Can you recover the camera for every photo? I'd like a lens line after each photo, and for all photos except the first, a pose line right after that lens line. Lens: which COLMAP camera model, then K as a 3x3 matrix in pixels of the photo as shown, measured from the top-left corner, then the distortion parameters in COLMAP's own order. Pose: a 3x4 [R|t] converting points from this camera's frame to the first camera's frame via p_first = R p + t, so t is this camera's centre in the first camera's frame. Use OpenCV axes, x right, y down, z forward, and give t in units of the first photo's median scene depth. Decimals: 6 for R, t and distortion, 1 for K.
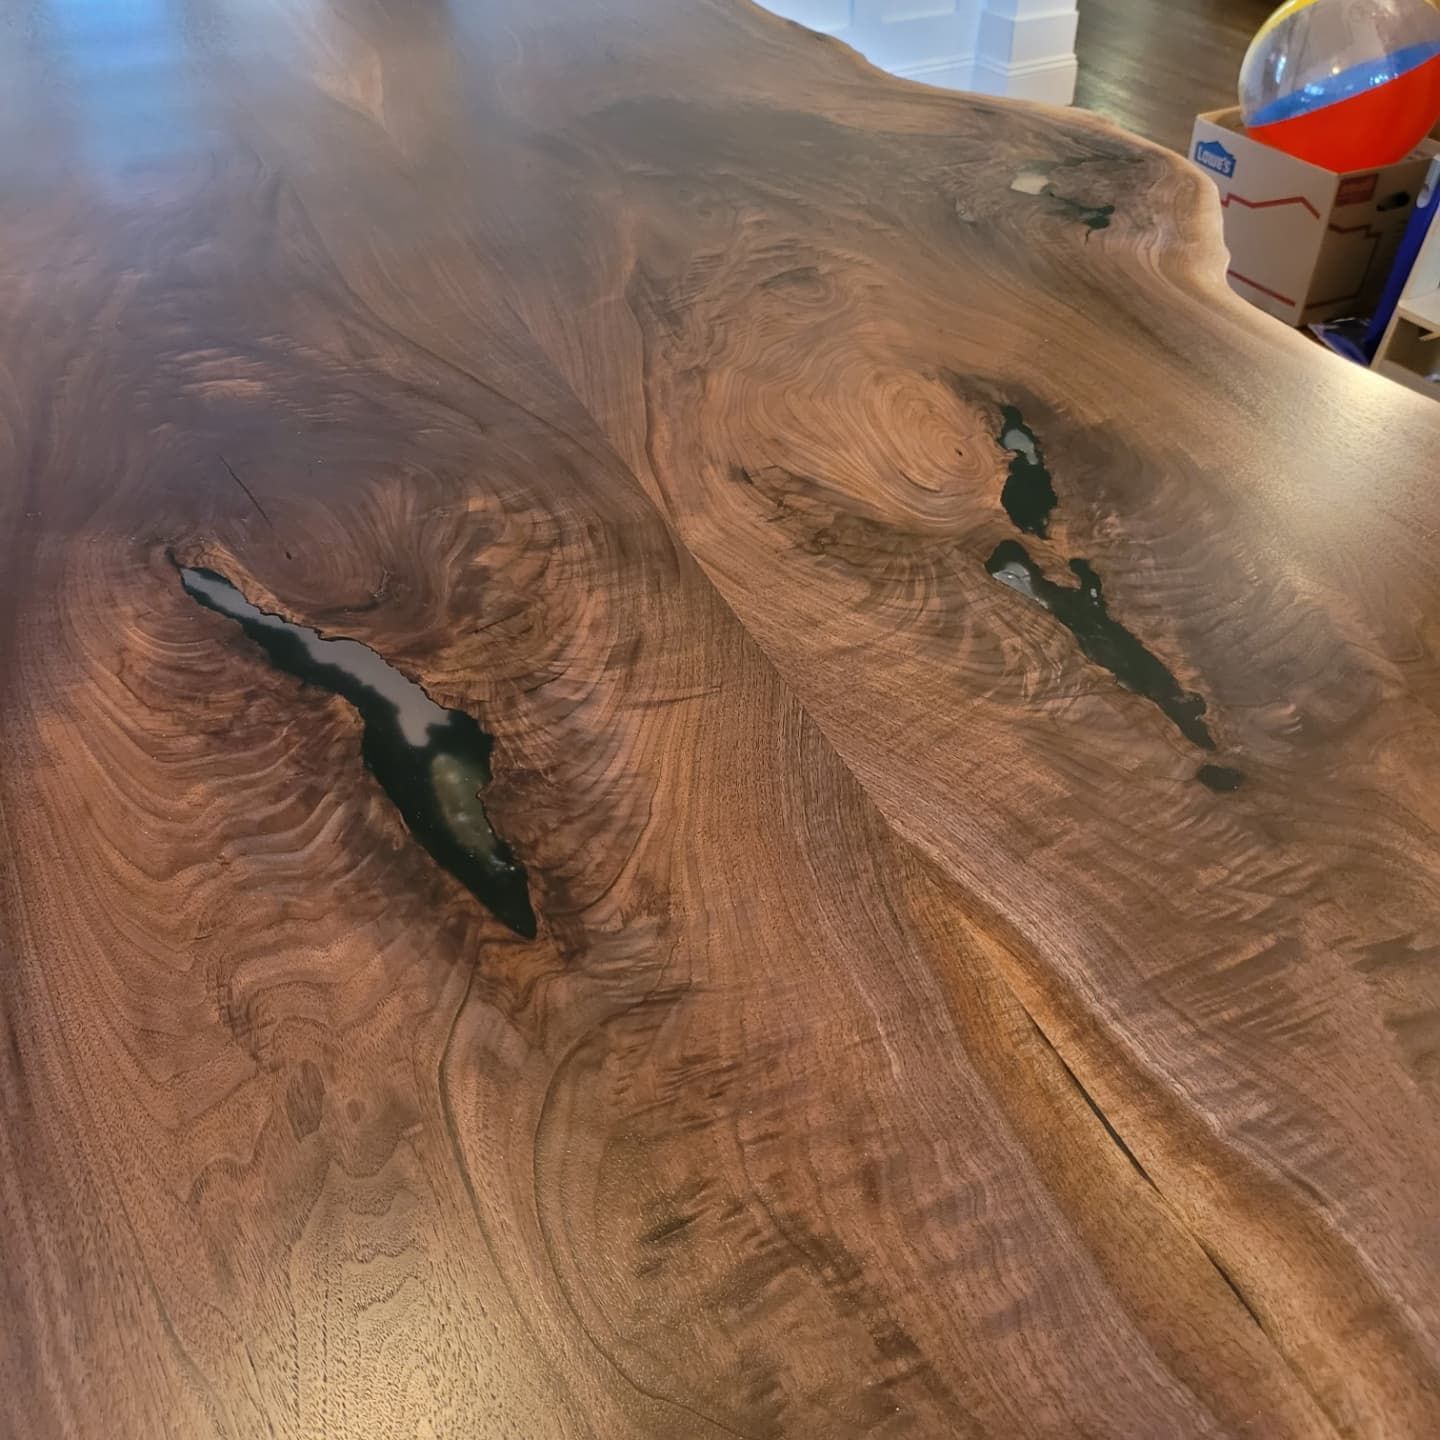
lens RADIAL K [[1325.4, 0, 728.4], [0, 1325.4, 742.8], [0, 0, 1]] dist [0.060733, -0.081691]
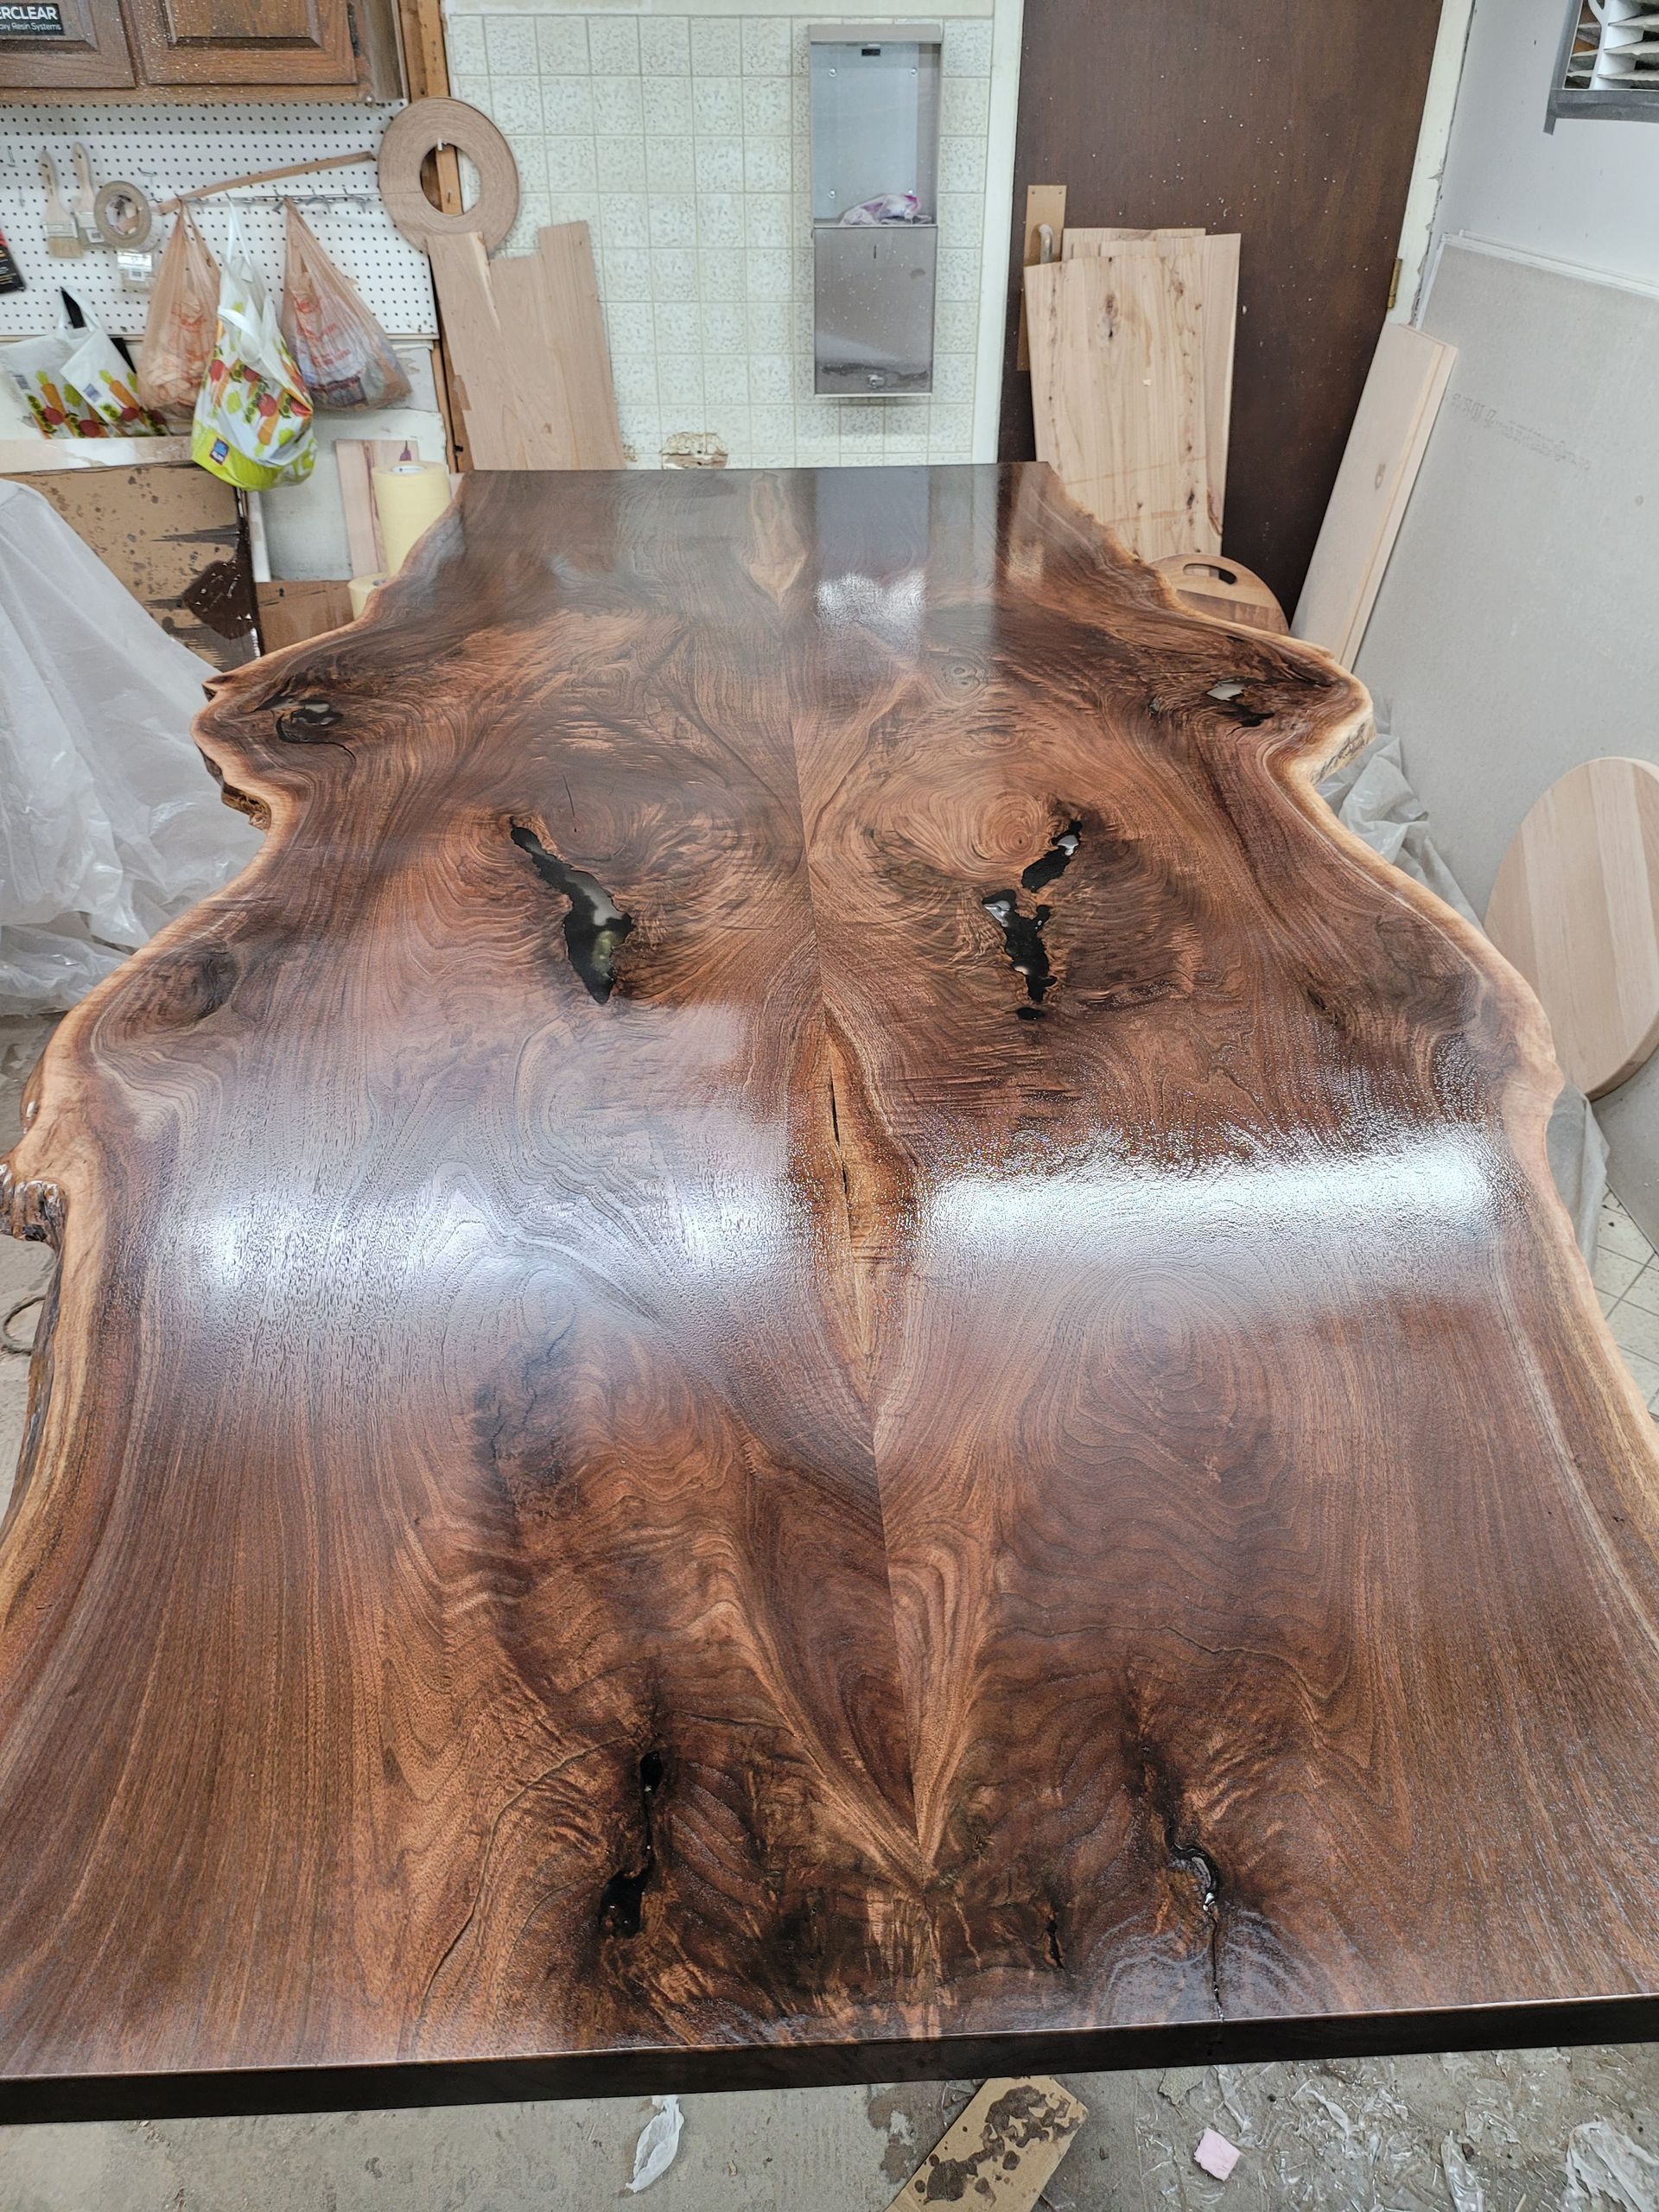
lens RADIAL K [[1530.5, 0, 842.9], [0, 1530.5, 1113.3], [0, 0, 1]] dist [0.062090, -0.054541]
pose [[0.942675, 0.192291, -0.272743, 0.610825], [-0.227307, 0.968370, -0.102910, 0.344400], [0.244328, 0.159007, 0.956567, -0.723938]]
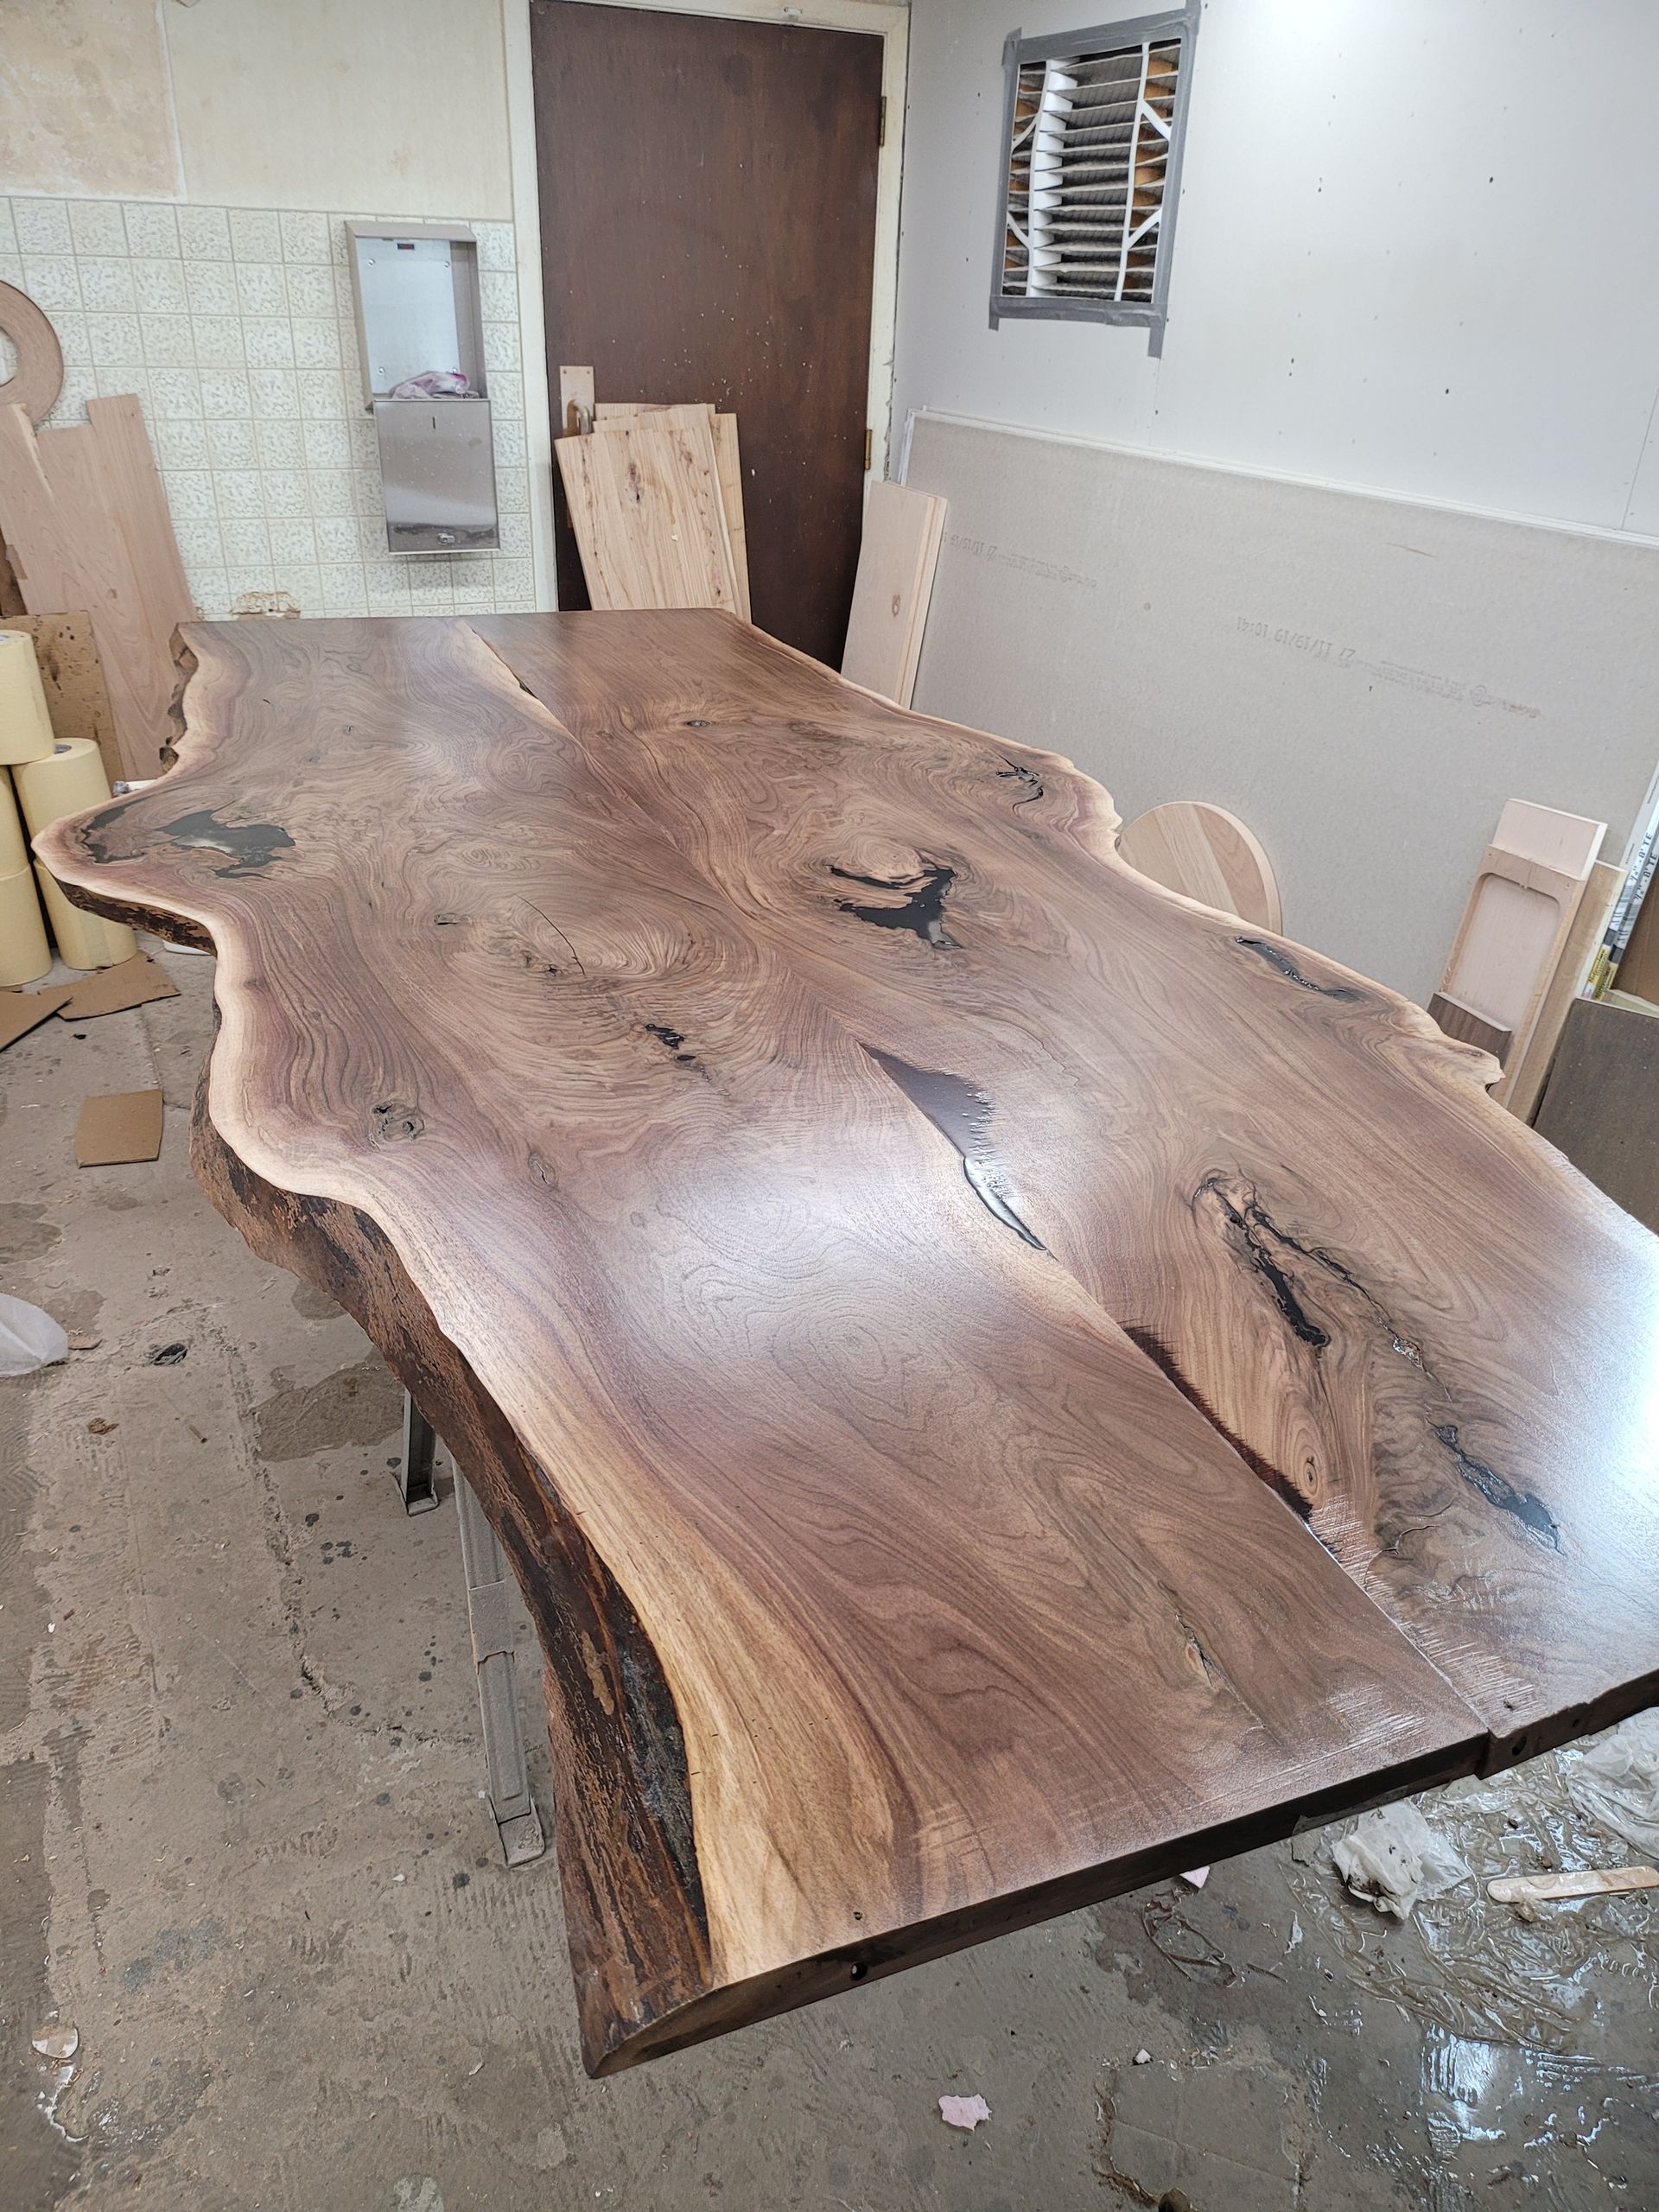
lens RADIAL K [[1531.5, 0, 818.4], [0, 1531.5, 1100.9], [0, 0, 1]] dist [0.068391, -0.054716]
pose [[0.997660, 0.000528, 0.068366, -0.104422], [0.015683, 0.971538, -0.236365, 0.632950], [-0.066545, 0.236885, 0.969256, -1.036413]]
